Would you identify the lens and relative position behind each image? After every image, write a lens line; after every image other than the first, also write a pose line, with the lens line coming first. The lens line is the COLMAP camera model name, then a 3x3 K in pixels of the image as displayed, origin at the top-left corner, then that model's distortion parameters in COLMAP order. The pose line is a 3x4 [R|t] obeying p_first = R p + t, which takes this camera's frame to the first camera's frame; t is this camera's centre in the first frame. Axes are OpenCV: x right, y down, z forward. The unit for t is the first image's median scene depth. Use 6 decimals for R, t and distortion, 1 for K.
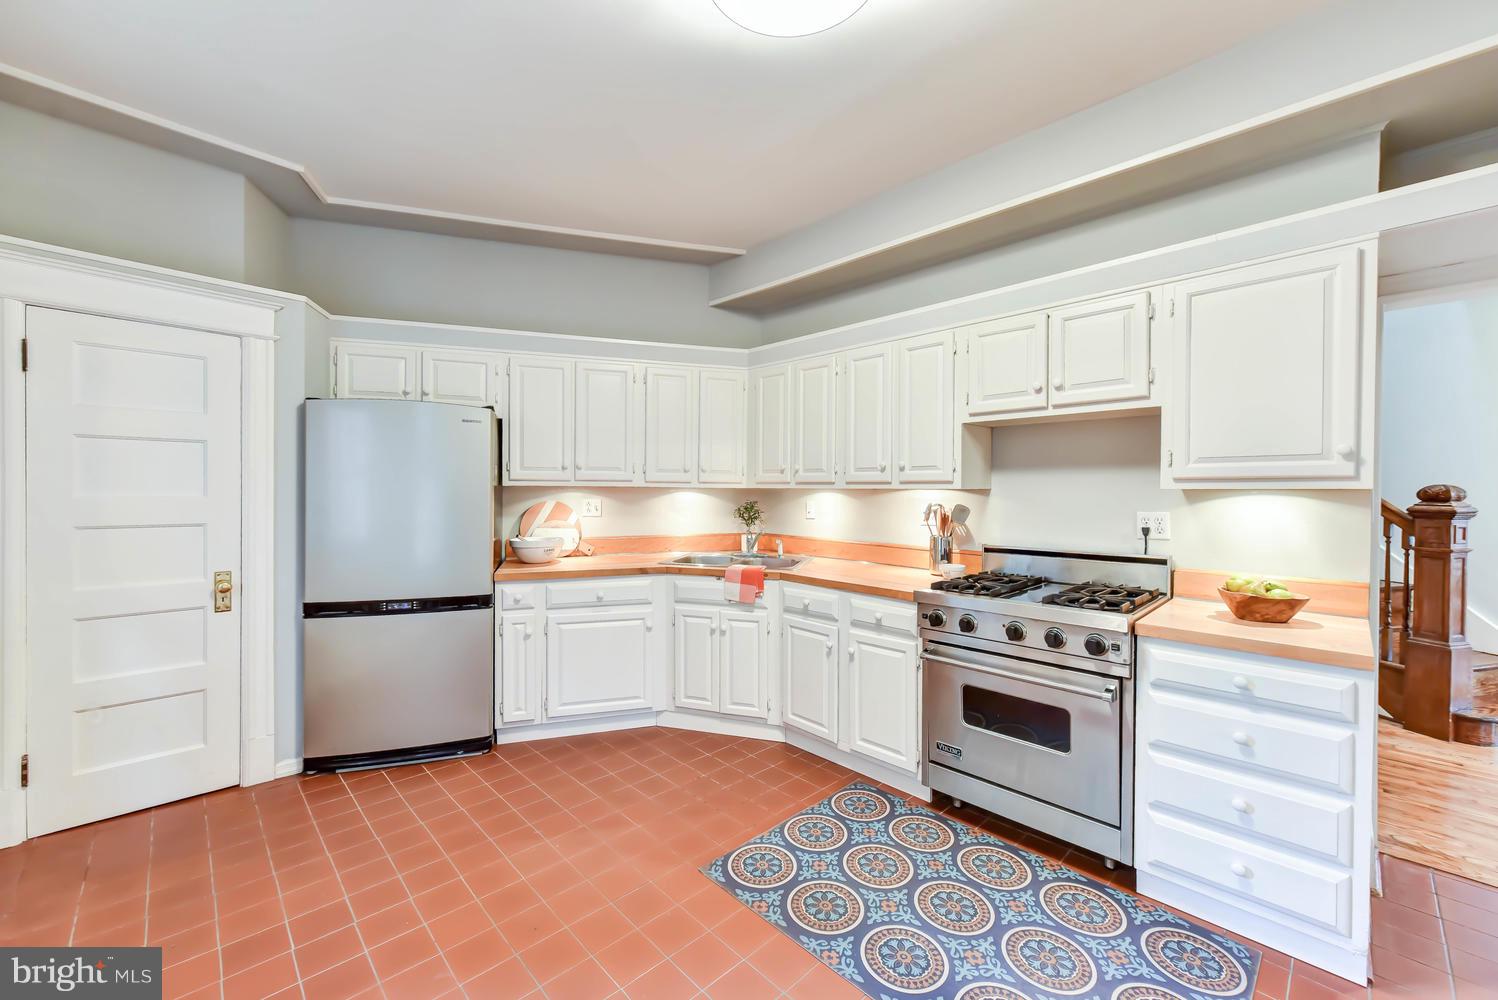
lens RADIAL K [[588.3, 0, 746.6], [0, 588.3, 518.6], [0, 0, 1]] dist [0.000031, -0.000181]
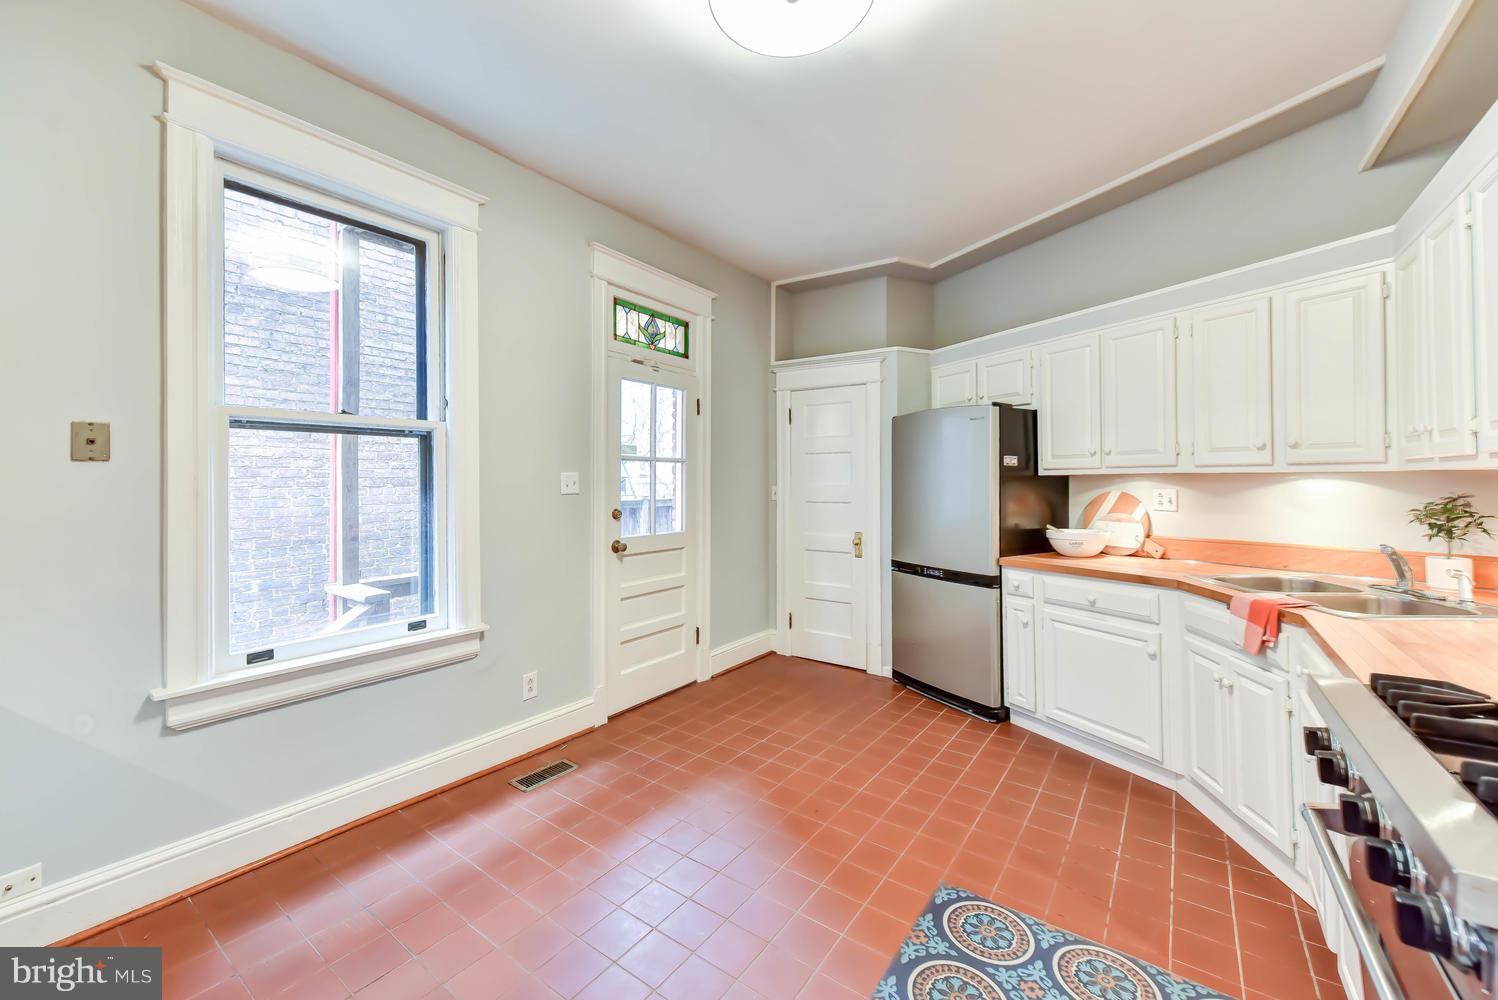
lens RADIAL K [[592.3, 0, 749.0], [0, 592.3, 500.0], [0, 0, 1]] dist [0.000332, -0.000218]
pose [[0.173952, 0.023064, -0.984484, 0.585203], [-0.042007, 0.998990, 0.015981, -0.009962], [0.983858, 0.038575, 0.174745, 0.382014]]
